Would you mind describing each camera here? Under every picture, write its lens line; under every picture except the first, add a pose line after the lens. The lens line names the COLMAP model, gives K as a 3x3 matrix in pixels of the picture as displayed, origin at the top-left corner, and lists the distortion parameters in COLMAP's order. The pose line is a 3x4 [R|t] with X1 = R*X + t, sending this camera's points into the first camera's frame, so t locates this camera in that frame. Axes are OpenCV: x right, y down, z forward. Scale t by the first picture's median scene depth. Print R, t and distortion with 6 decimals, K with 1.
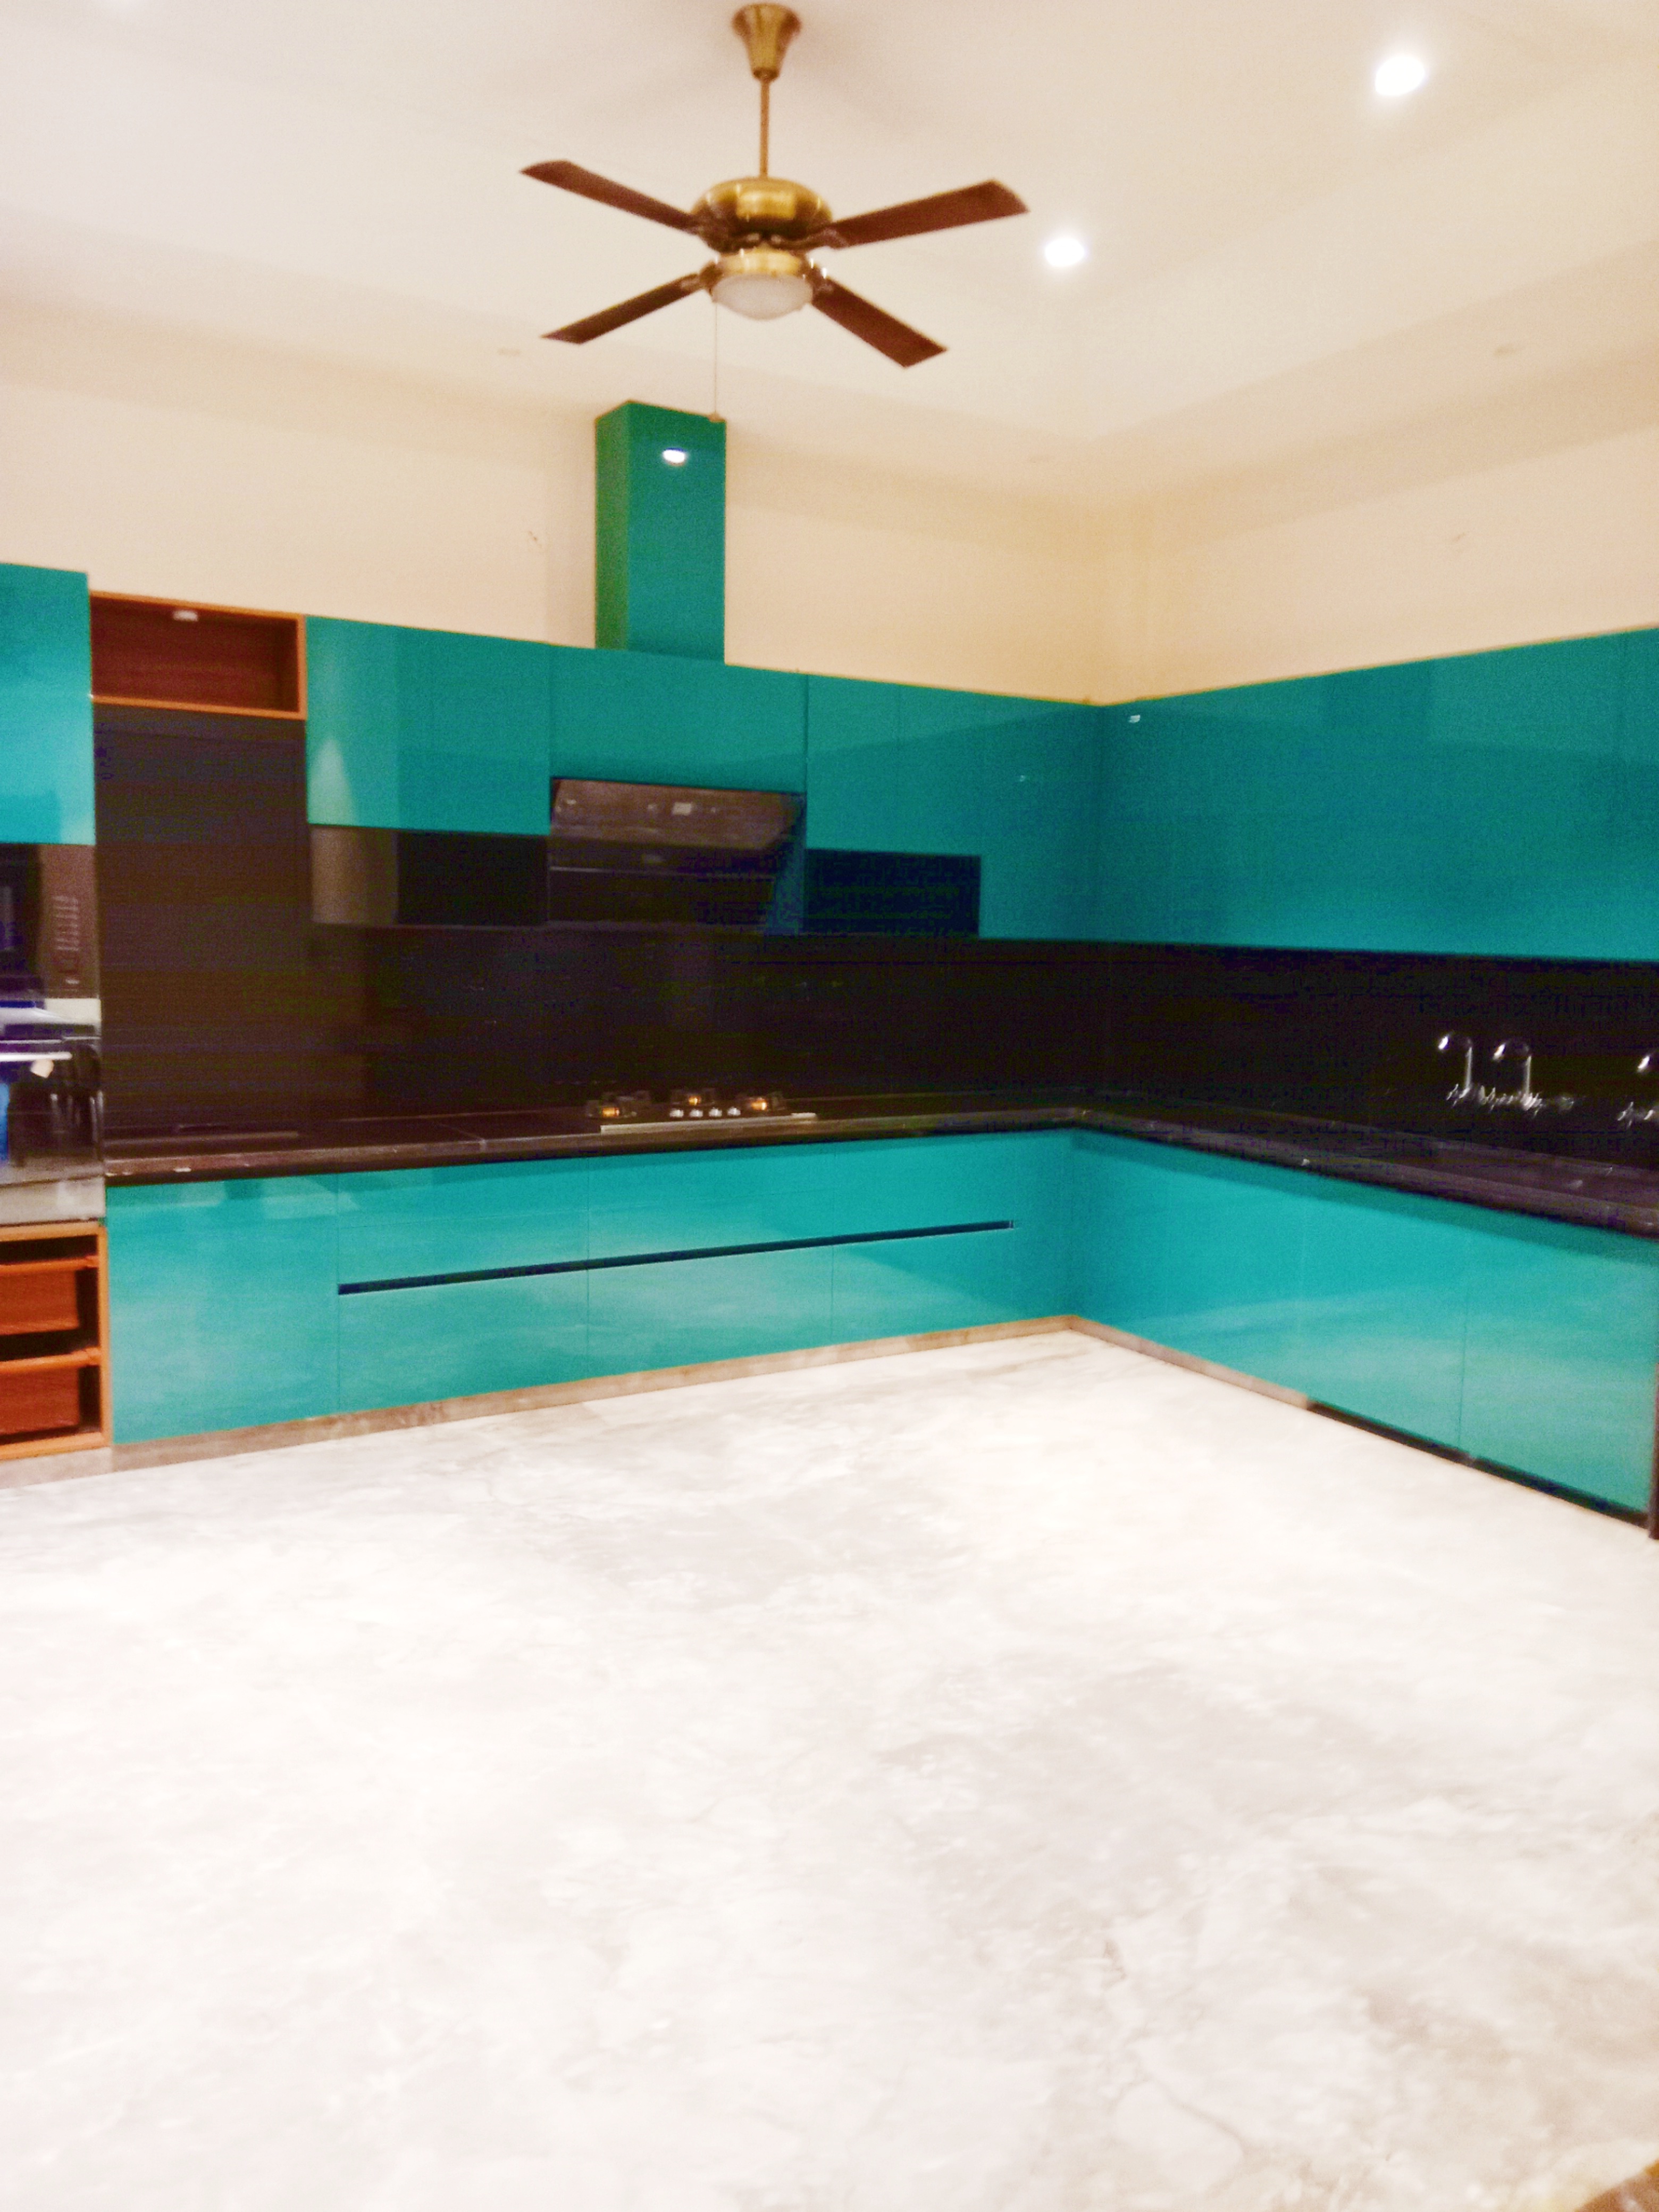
lens RADIAL K [[1640.2, 0, 825.5], [0, 1640.2, 1103.4], [0, 0, 1]] dist [0.033533, -0.030935]
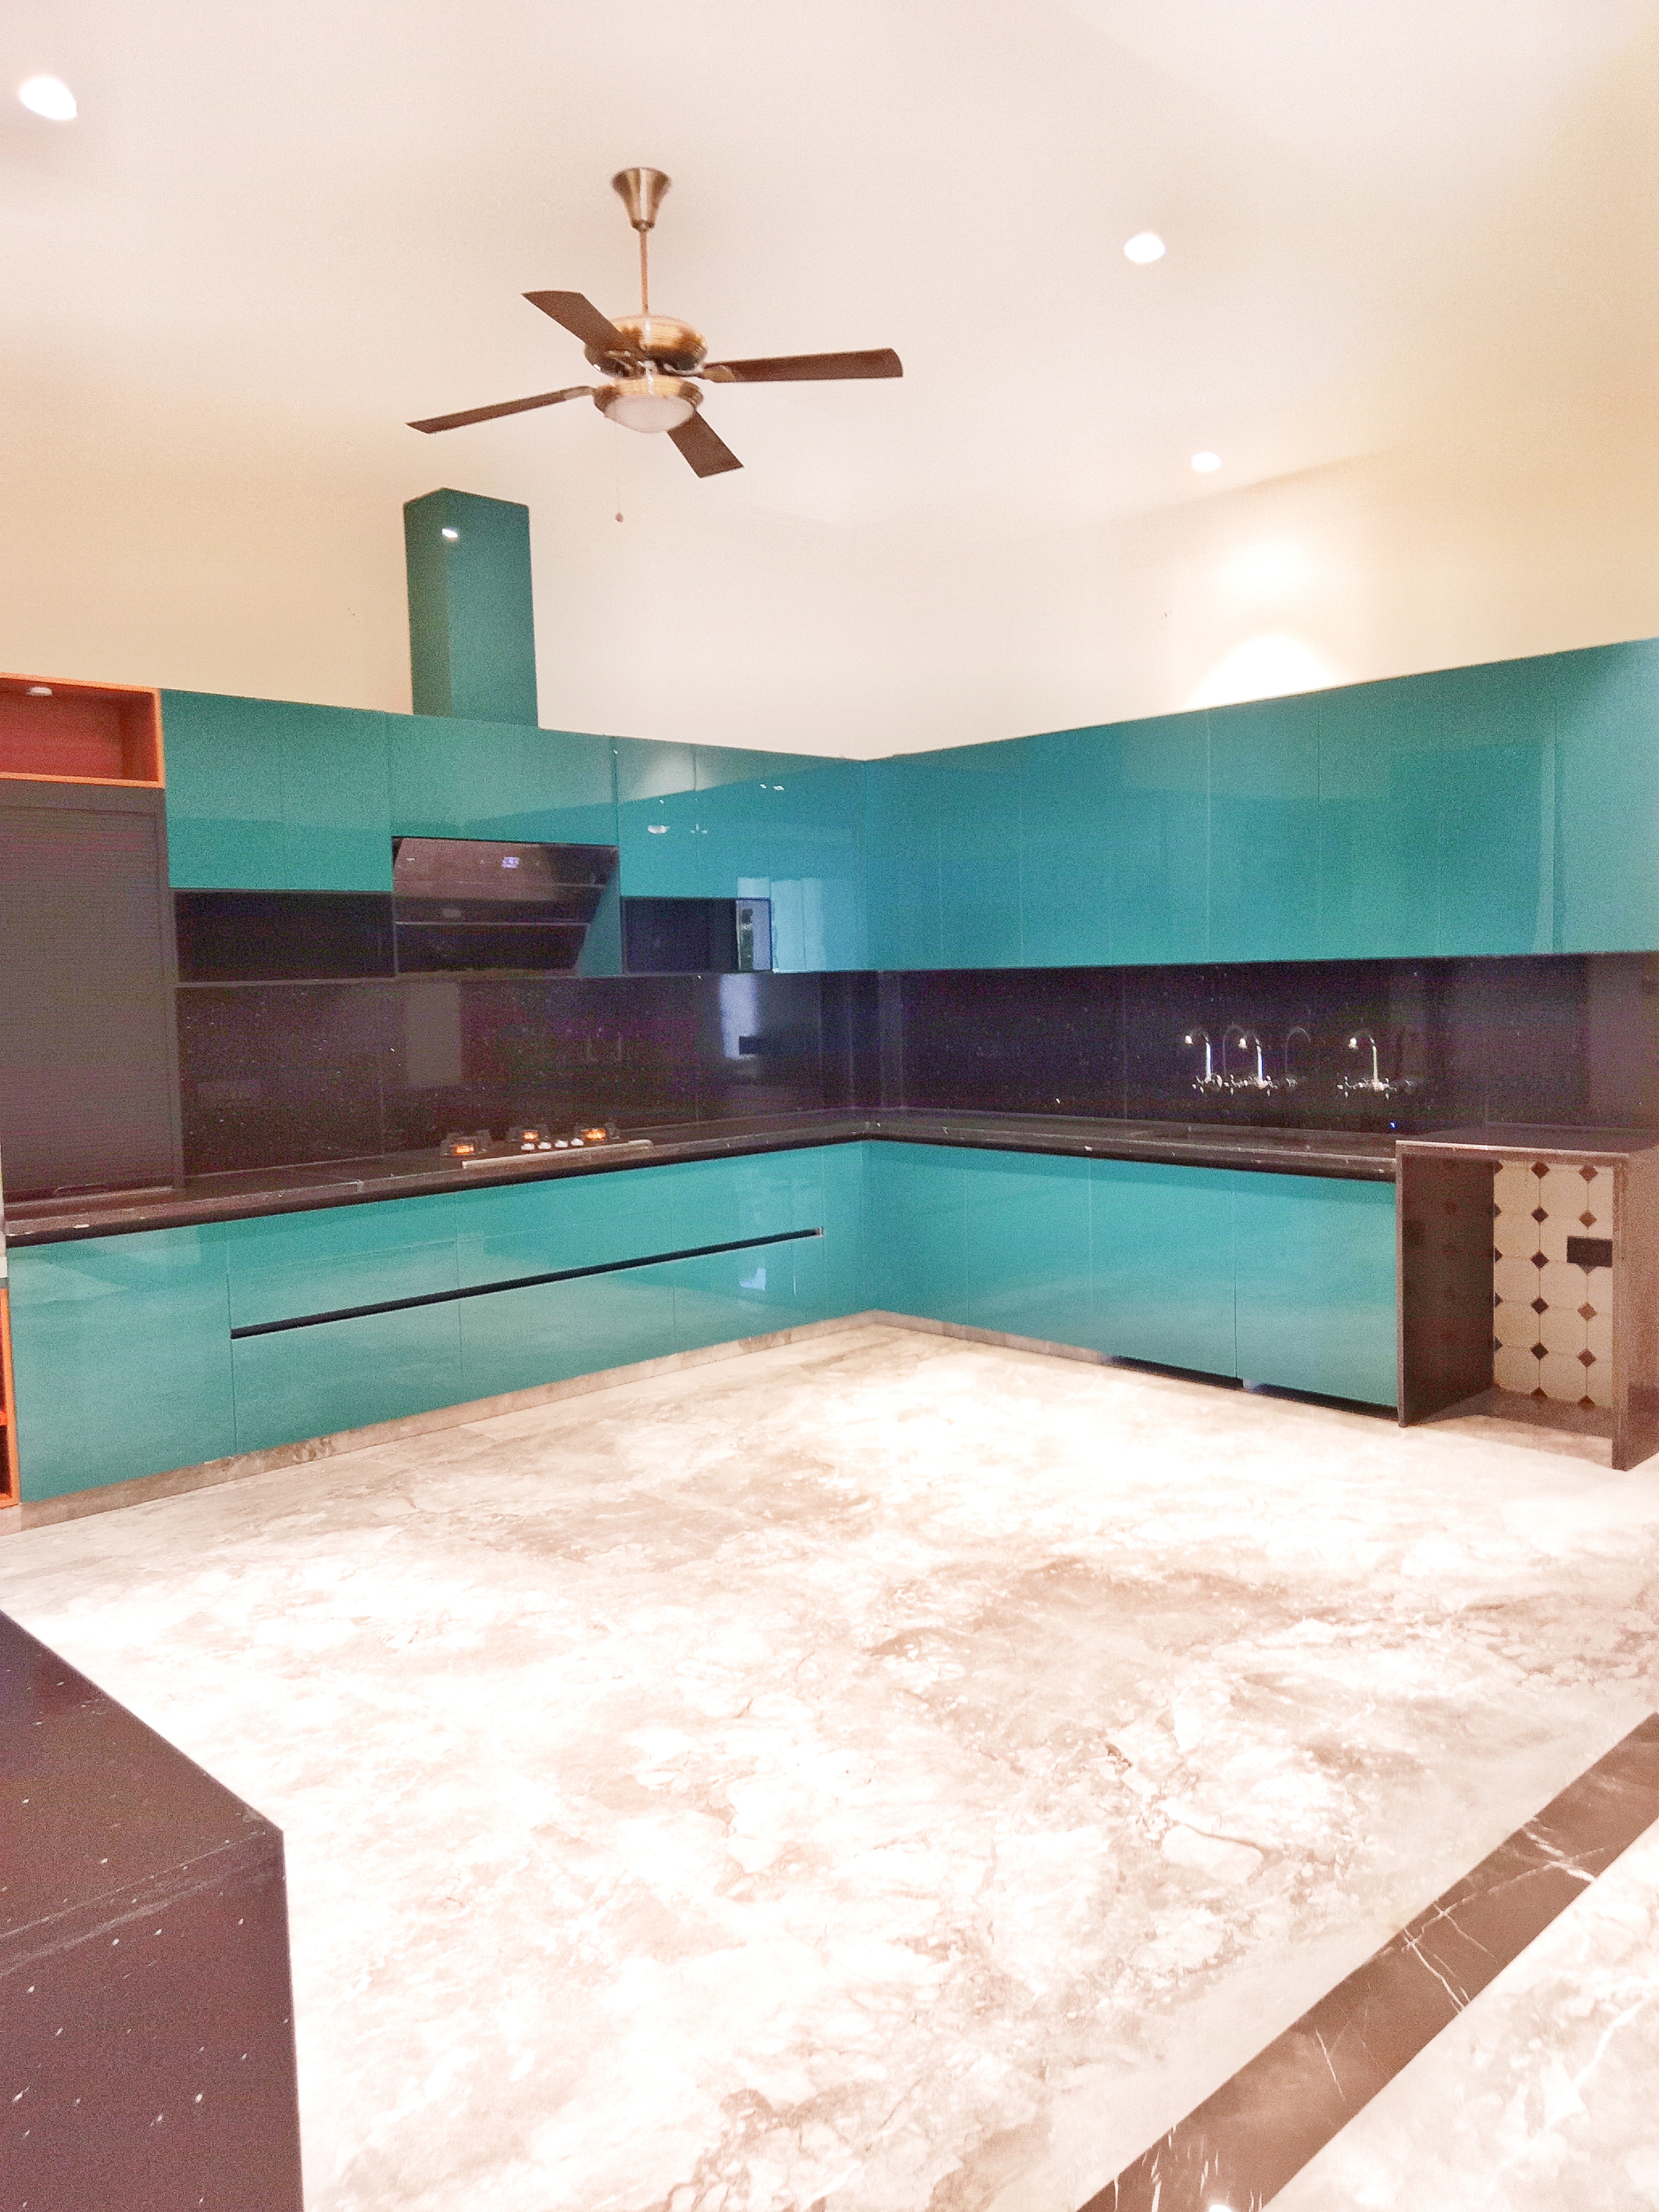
lens RADIAL K [[1640.2, 0, 831.1], [0, 1640.2, 1104.5], [0, 0, 1]] dist [0.033533, -0.030935]
pose [[0.974205, -0.065505, 0.215949, -0.154025], [0.072946, 0.996980, -0.026657, 0.026627], [-0.213550, 0.041722, 0.976041, -0.105563]]
